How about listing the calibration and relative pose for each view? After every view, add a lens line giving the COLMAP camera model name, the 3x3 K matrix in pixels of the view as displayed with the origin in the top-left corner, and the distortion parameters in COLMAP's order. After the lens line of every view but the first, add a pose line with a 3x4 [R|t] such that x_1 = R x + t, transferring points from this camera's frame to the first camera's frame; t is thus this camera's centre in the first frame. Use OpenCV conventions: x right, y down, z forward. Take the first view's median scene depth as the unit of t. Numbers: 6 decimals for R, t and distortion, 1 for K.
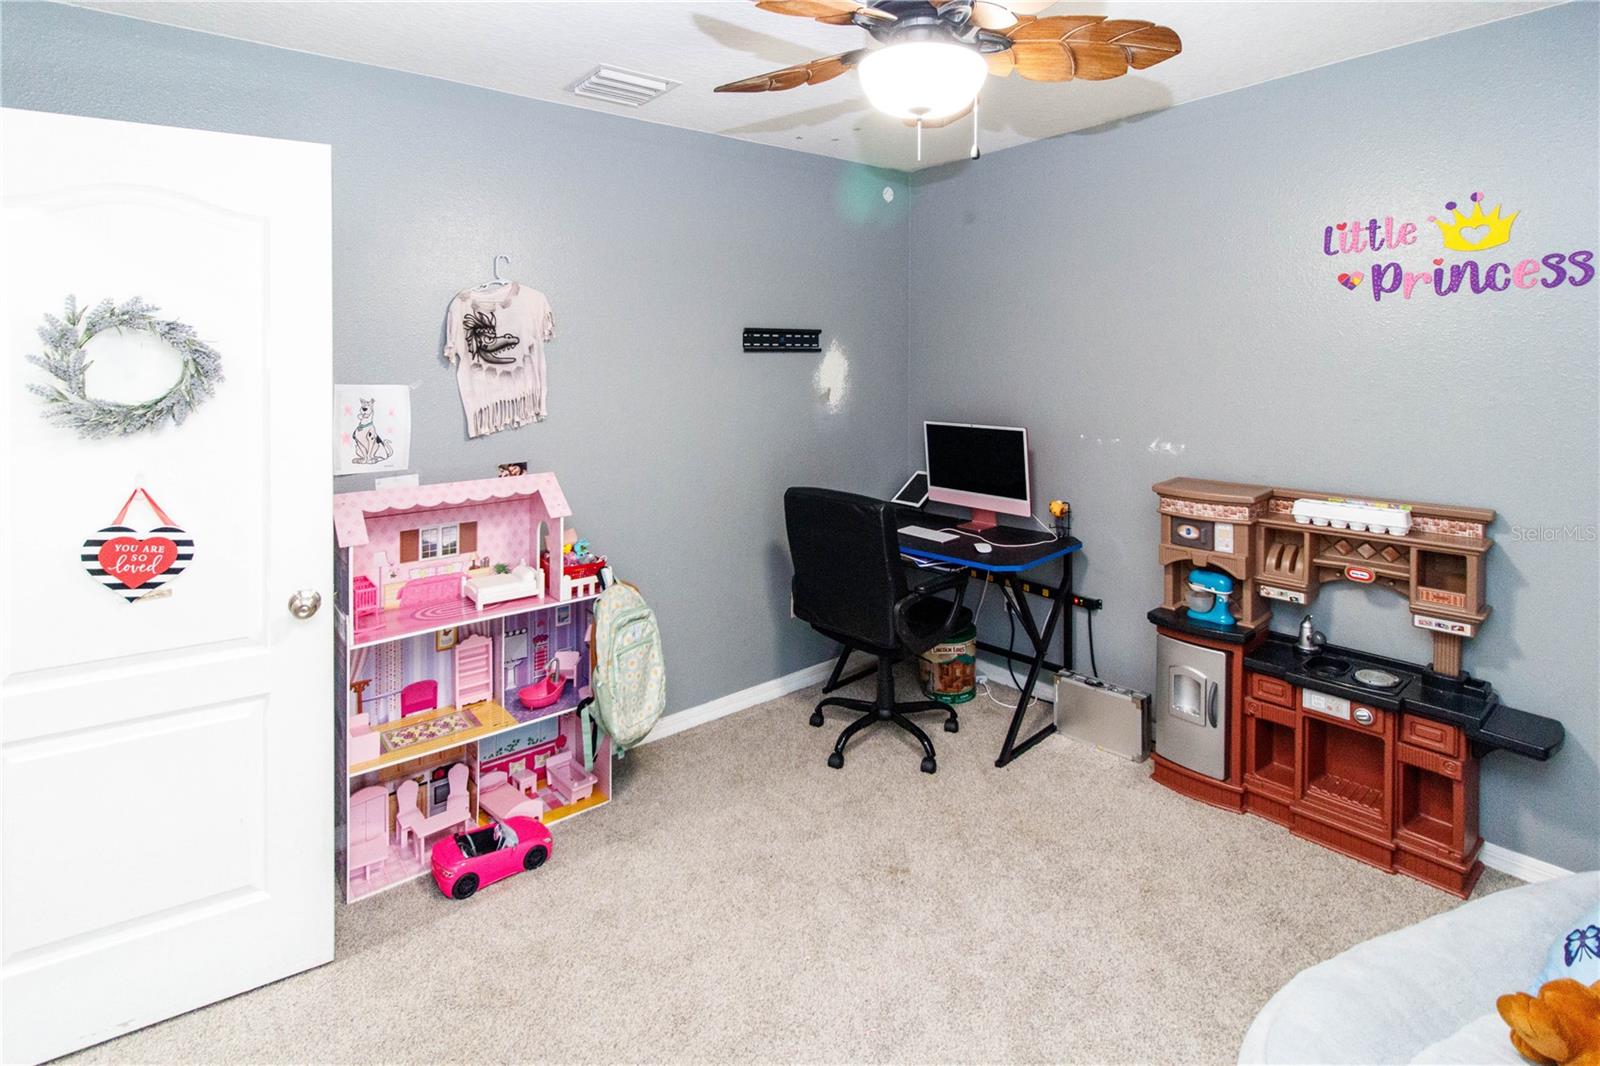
lens RADIAL K [[787.4, 0, 800.4], [0, 787.4, 564.7], [0, 0, 1]] dist [0.000156, 0.000374]
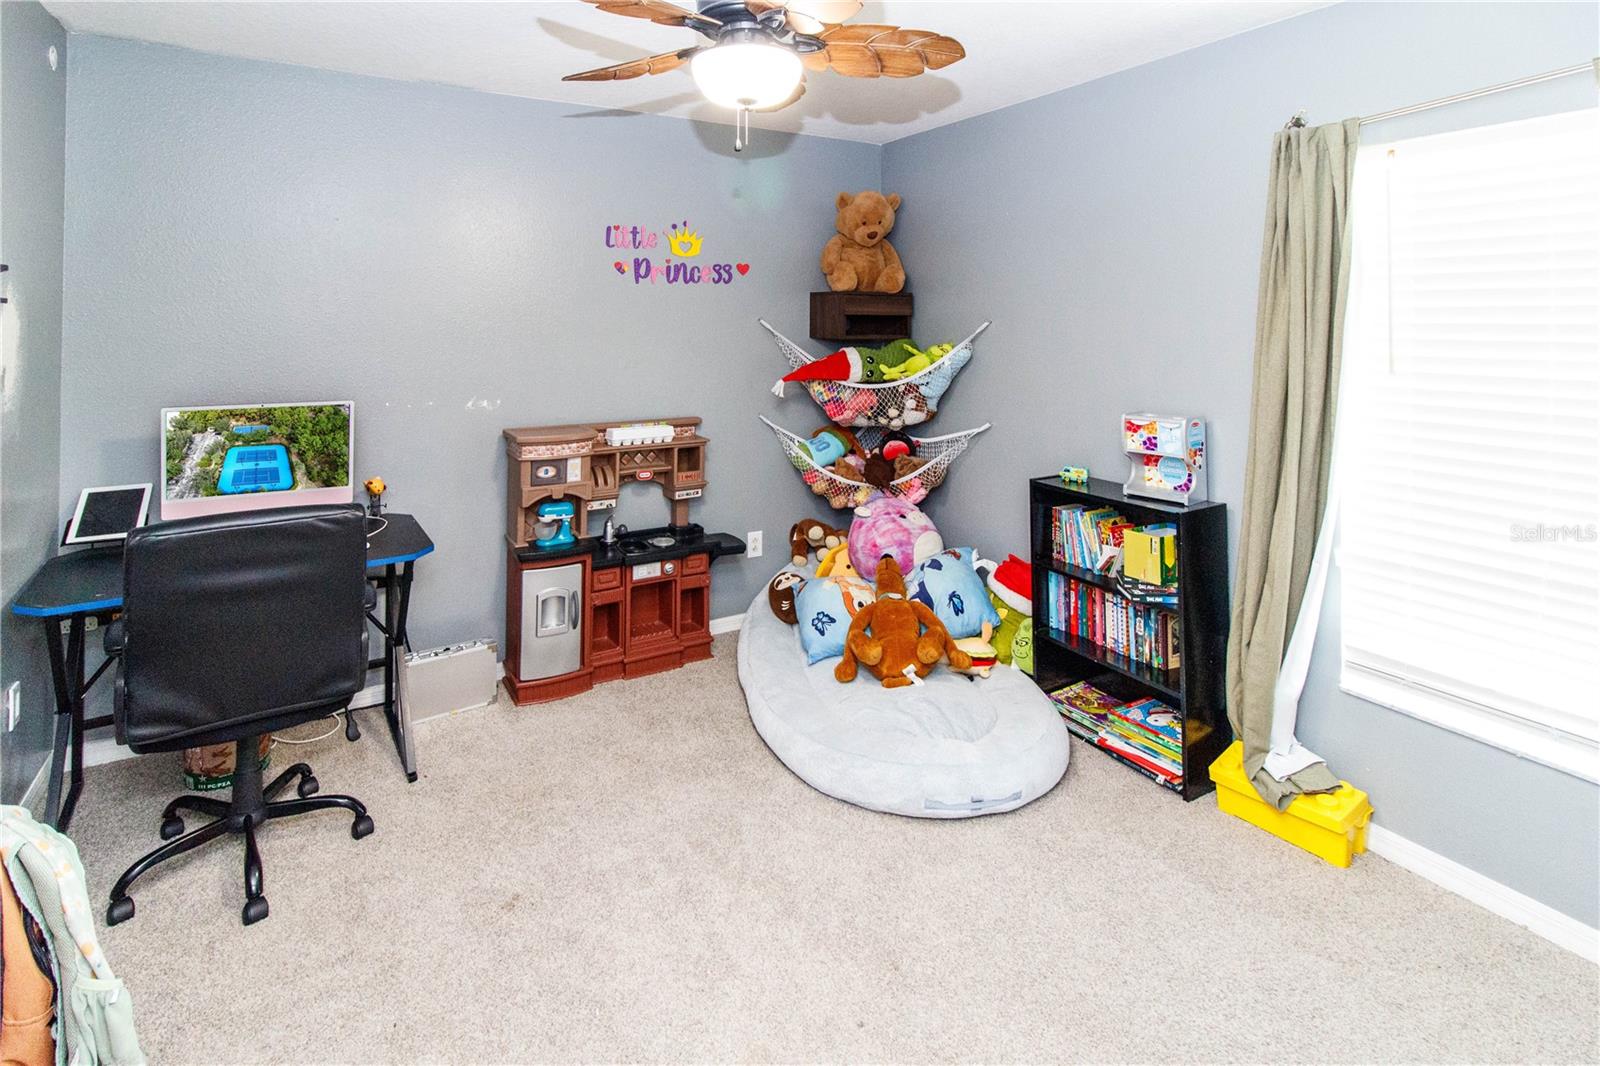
lens RADIAL K [[750.3, 0, 805.8], [0, 750.3, 509.2], [0, 0, 1]] dist [-0.000605, -0.000043]
pose [[0.153432, -0.228131, 0.961465, -0.550389], [0.245571, 0.951265, 0.186522, -0.107489], [-0.957159, 0.207489, 0.201977, 0.449544]]
